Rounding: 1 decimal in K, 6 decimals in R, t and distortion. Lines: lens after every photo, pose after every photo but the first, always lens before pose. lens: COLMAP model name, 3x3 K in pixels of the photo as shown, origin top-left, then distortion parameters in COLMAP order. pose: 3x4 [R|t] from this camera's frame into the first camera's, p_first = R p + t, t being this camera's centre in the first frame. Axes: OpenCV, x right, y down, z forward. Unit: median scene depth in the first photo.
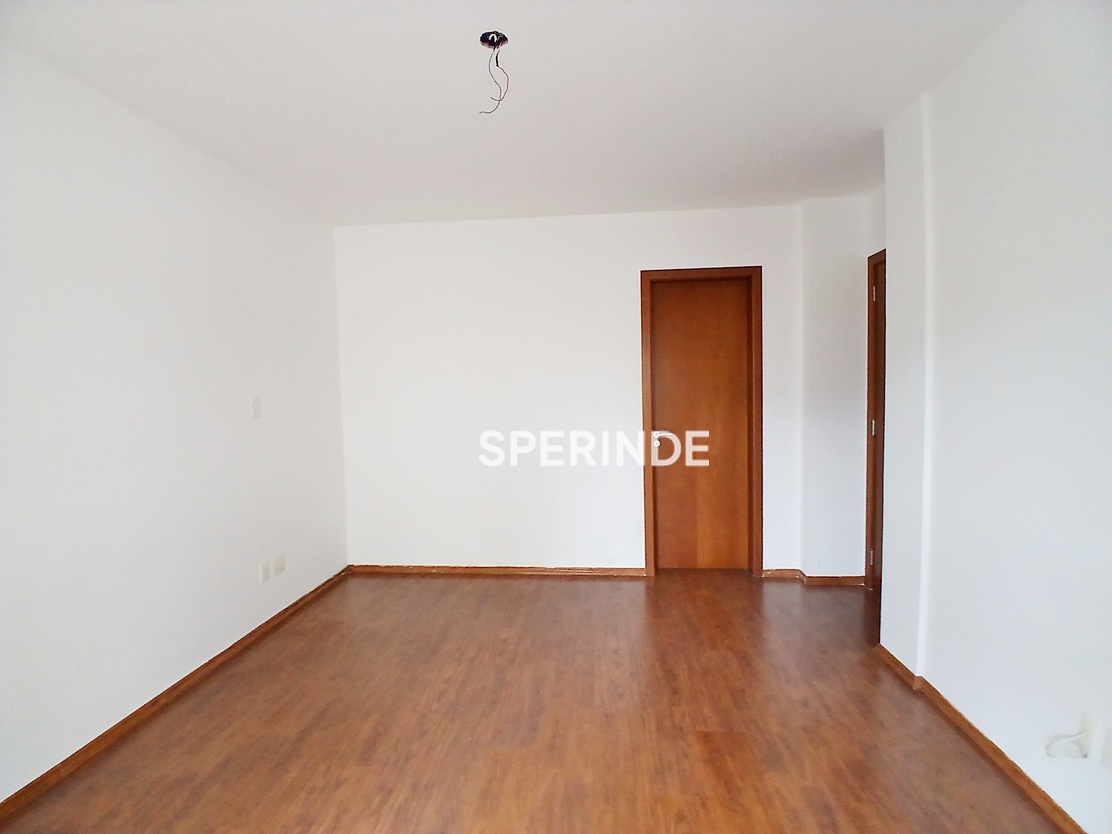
lens RADIAL K [[554.9, 0, 552.2], [0, 554.9, 416.5], [0, 0, 1]] dist [-0.001962, -0.037914]
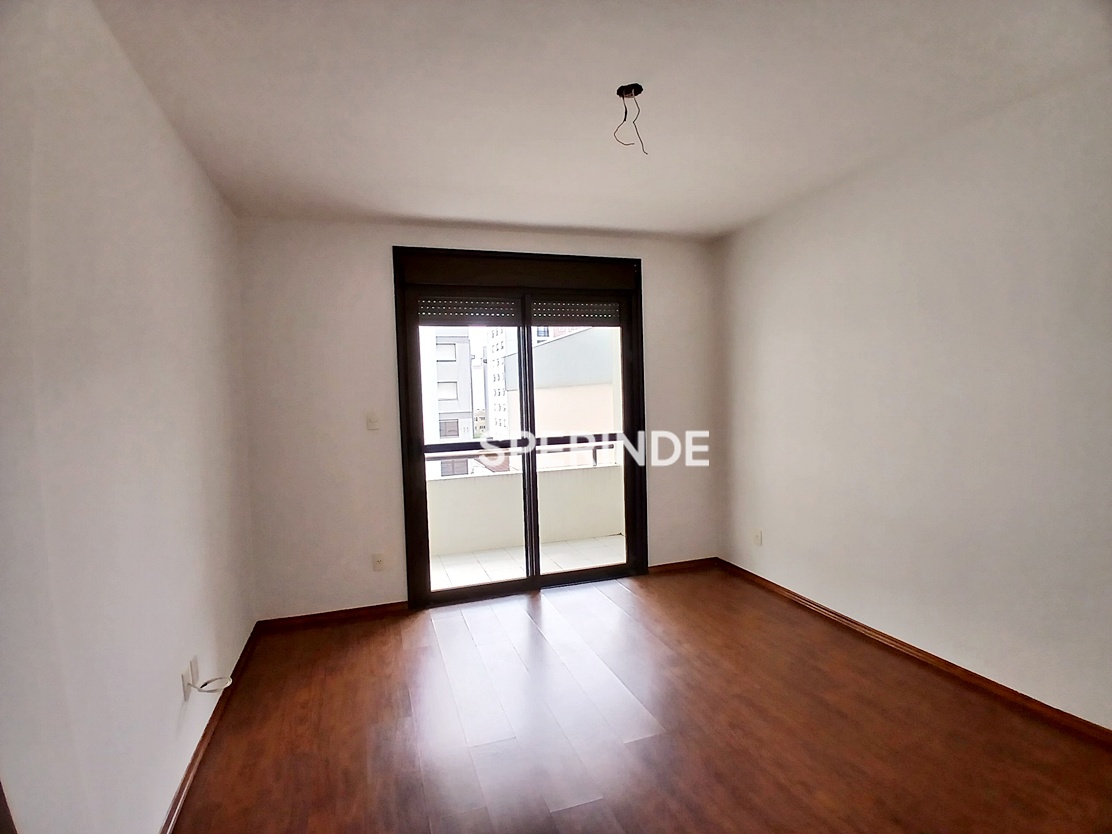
lens RADIAL K [[554.9, 0, 552.2], [0, 554.9, 416.5], [0, 0, 1]] dist [-0.001962, -0.037914]
pose [[-0.908751, 0.076136, -0.410335, 0.449689], [0.030500, 0.992705, 0.116645, -0.145013], [0.416222, 0.093486, -0.904444, 1.674988]]
